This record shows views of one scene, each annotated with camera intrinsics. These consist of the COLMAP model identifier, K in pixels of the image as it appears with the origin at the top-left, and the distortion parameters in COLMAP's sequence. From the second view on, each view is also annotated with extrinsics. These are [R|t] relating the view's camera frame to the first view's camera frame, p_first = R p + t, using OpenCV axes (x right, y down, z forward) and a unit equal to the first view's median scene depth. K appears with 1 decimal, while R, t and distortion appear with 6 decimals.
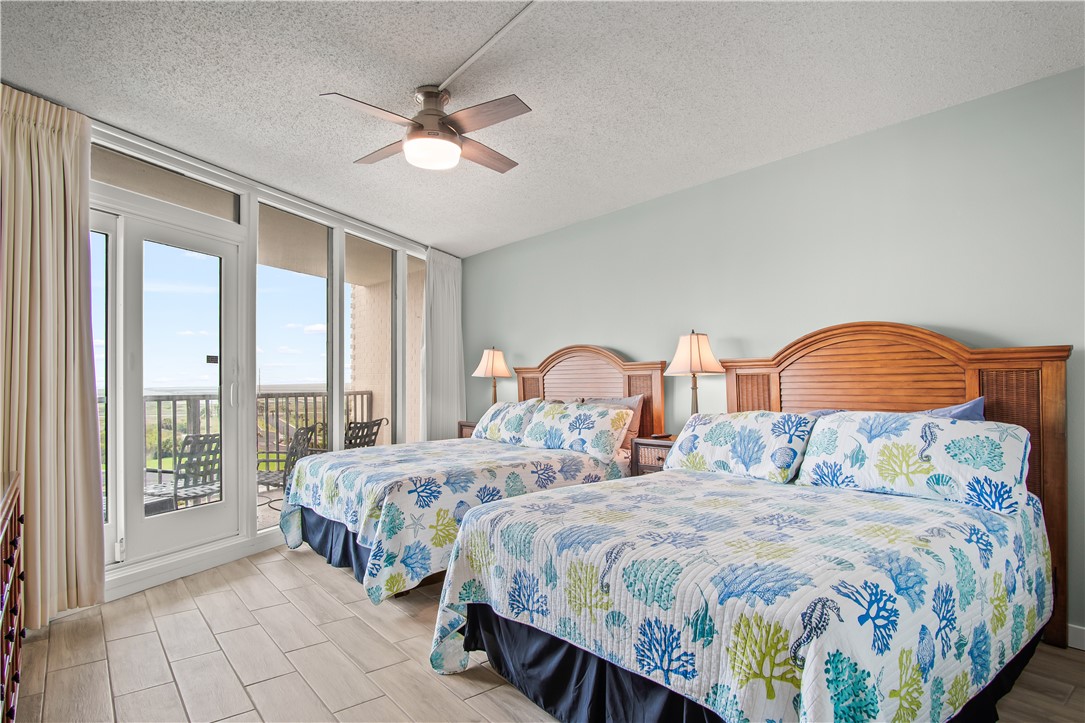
lens RADIAL K [[598.2, 0, 538.9], [0, 598.2, 368.1], [0, 0, 1]] dist [-0.029923, 0.000365]
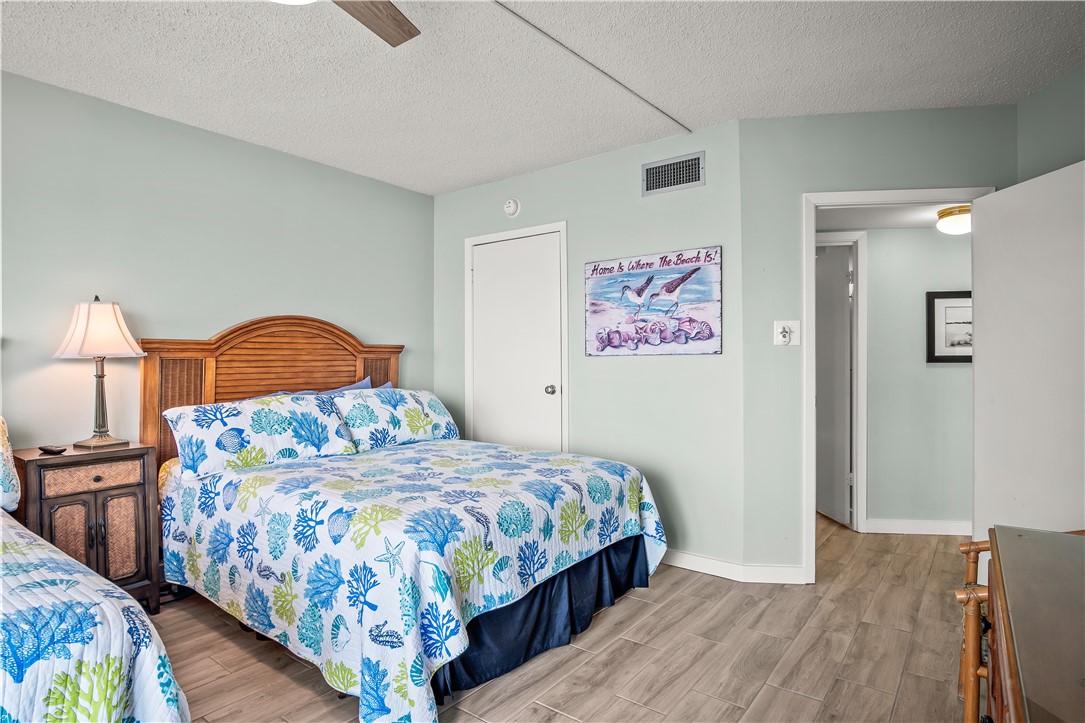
lens RADIAL K [[588.8, 0, 538.3], [0, 588.8, 354.4], [0, 0, 1]] dist [-0.026320, 0.001072]
pose [[-0.244005, 0.017331, 0.969619, -0.840376], [-0.019567, 0.999549, -0.022790, 0.019283], [-0.969577, -0.024533, -0.243555, 0.985885]]
